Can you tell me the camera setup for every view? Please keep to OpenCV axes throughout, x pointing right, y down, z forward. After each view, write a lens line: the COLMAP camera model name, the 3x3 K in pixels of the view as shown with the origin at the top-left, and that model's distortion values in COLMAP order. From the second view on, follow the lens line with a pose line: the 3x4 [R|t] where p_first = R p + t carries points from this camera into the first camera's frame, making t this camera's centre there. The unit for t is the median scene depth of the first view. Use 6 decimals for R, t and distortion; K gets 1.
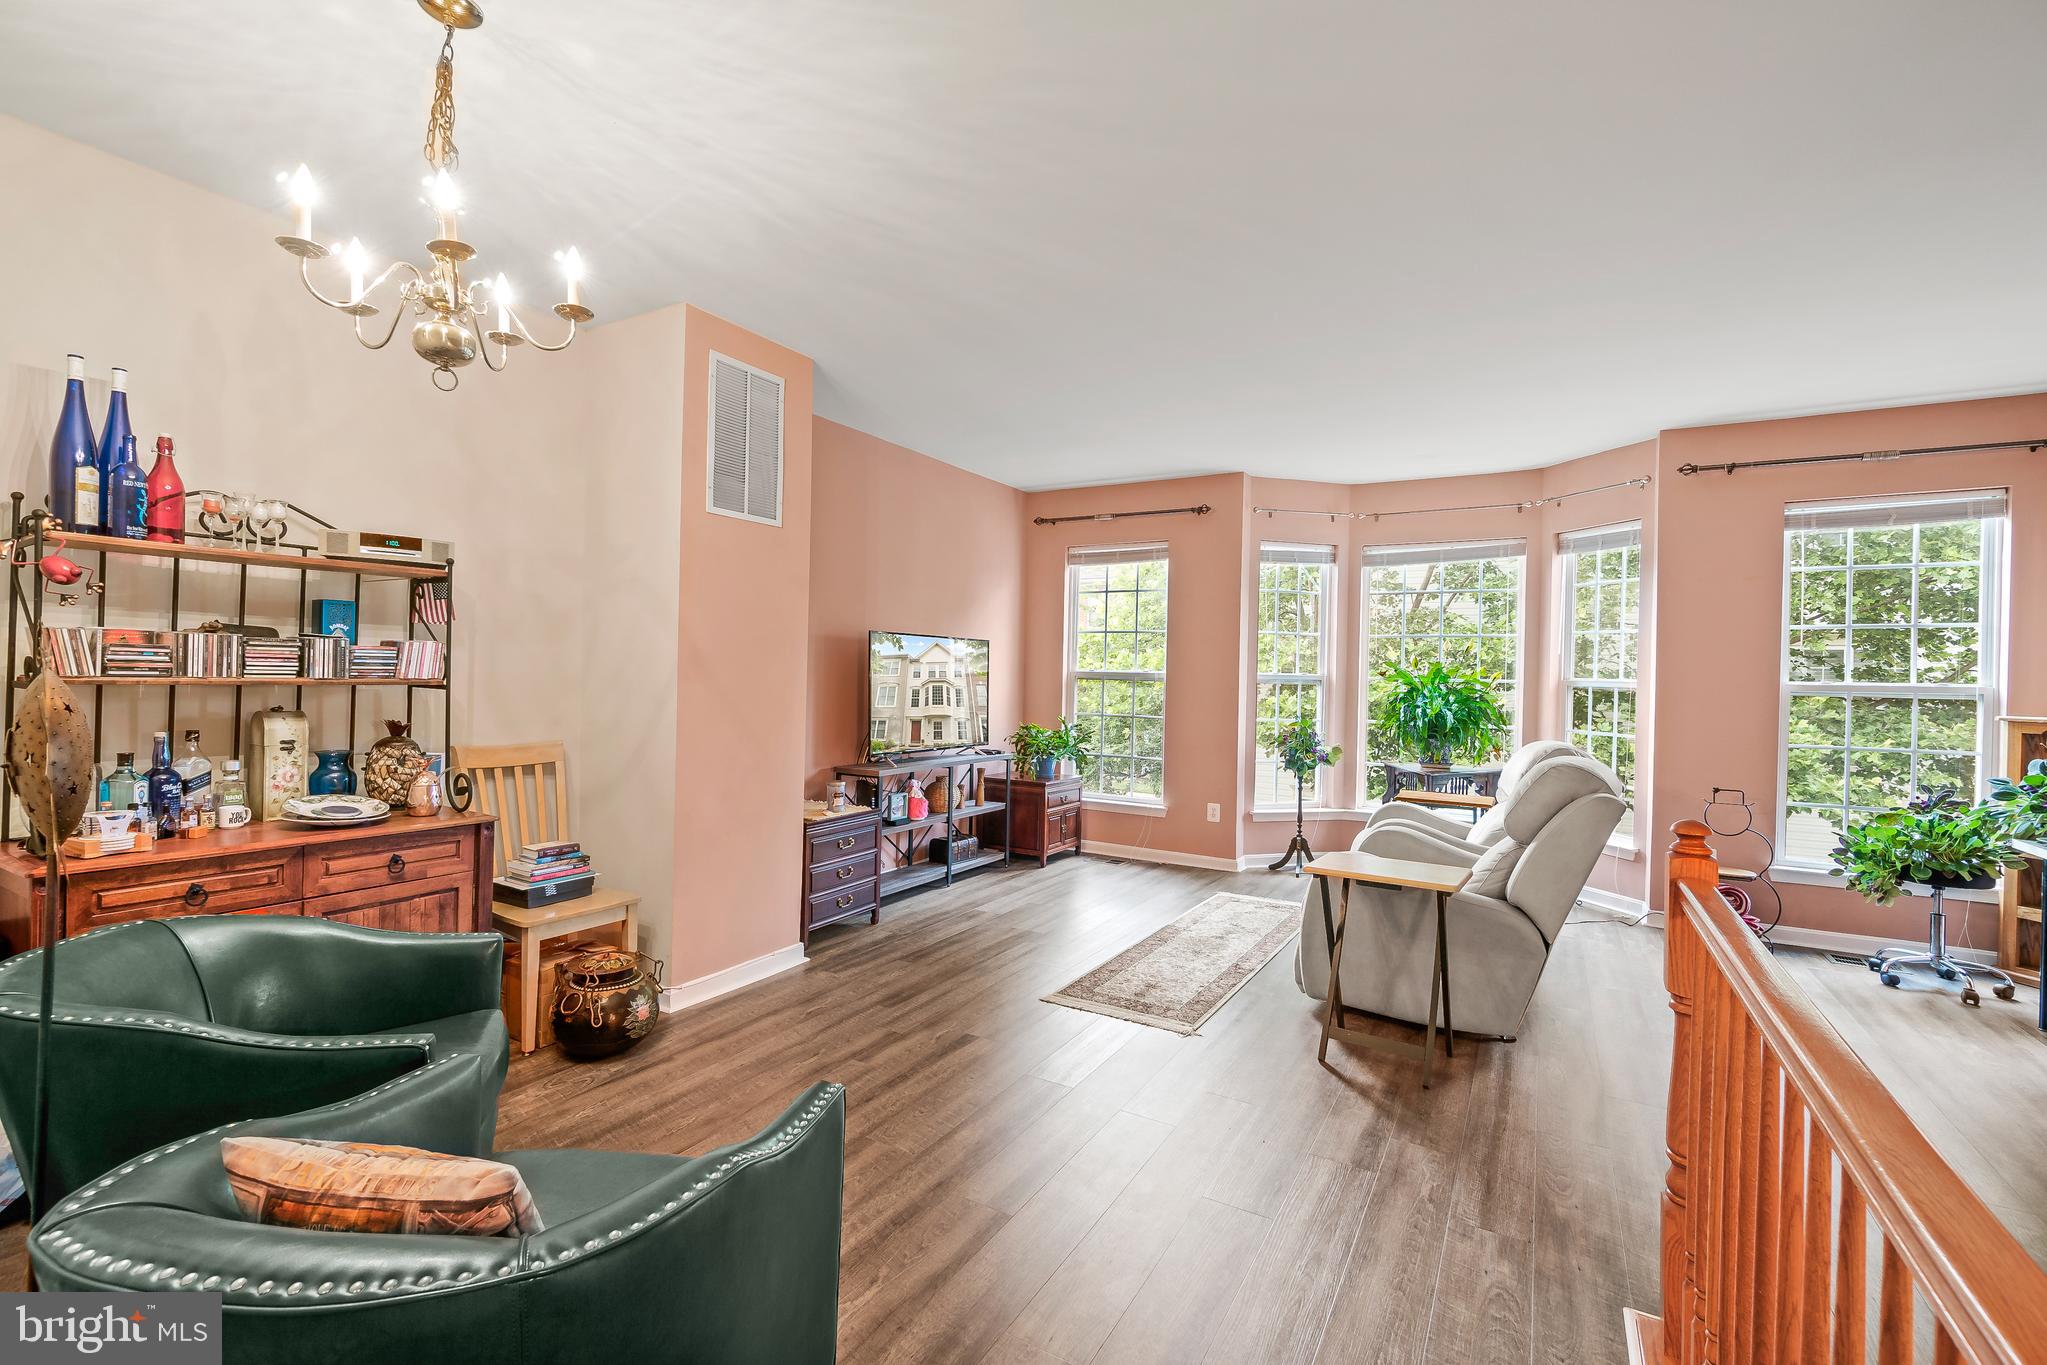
lens RADIAL K [[872.3, 0, 1032.6], [0, 872.3, 679.1], [0, 0, 1]] dist [-0.001340, -0.000056]
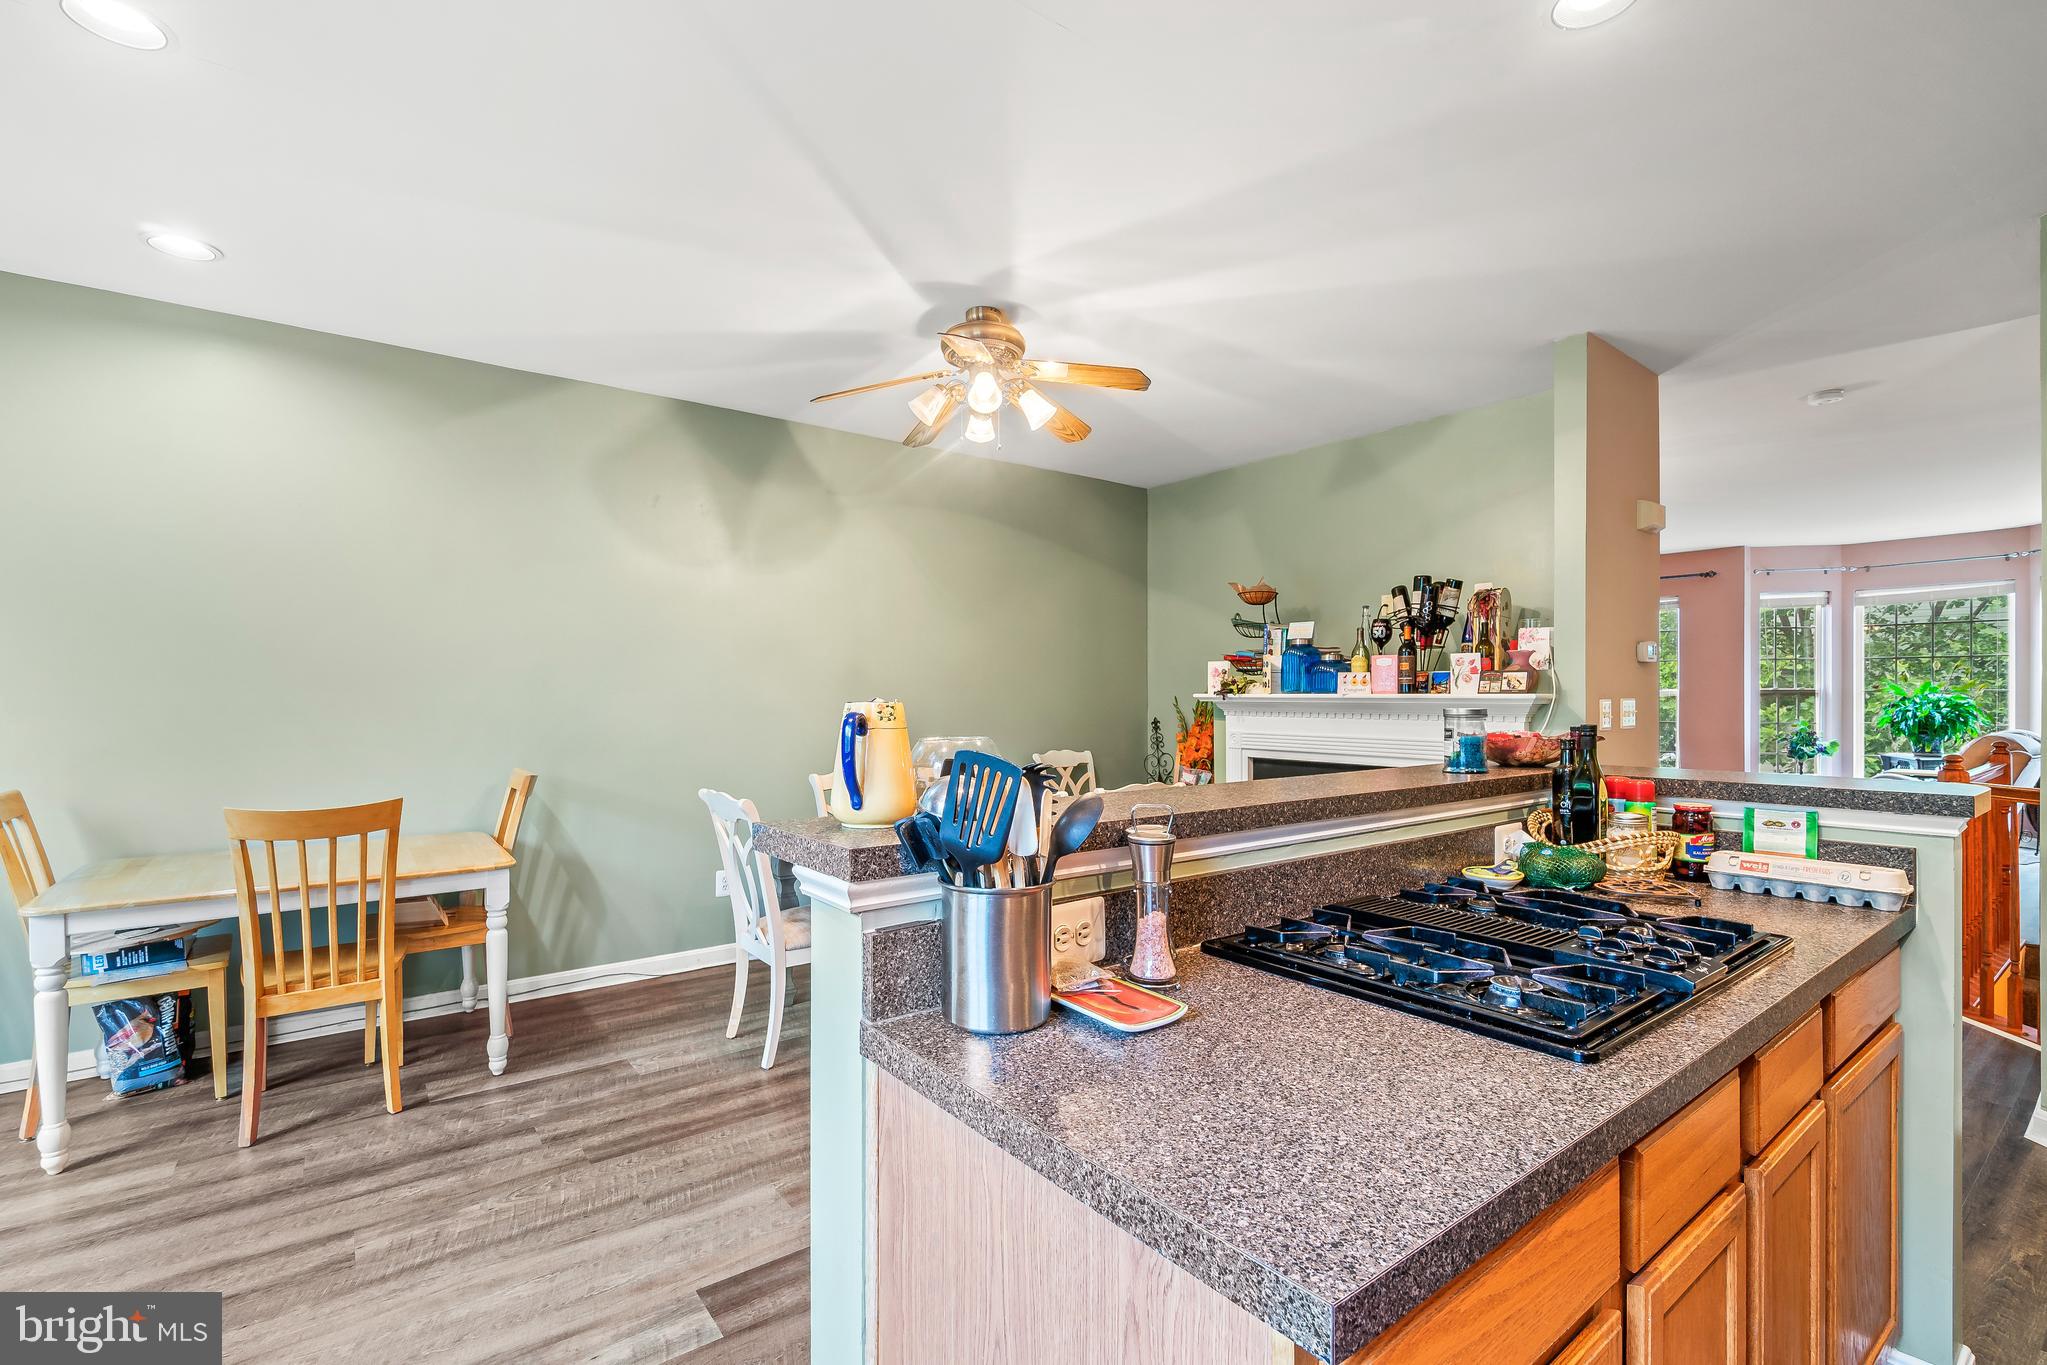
lens RADIAL K [[909.4, 0, 1016.7], [0, 909.4, 698.9], [0, 0, 1]] dist [-0.000938, 0.000458]
pose [[0.922117, -0.021841, -0.386295, -0.520830], [0.019658, 0.999761, -0.009601, -0.001140], [0.386412, 0.001260, 0.922325, -1.500723]]
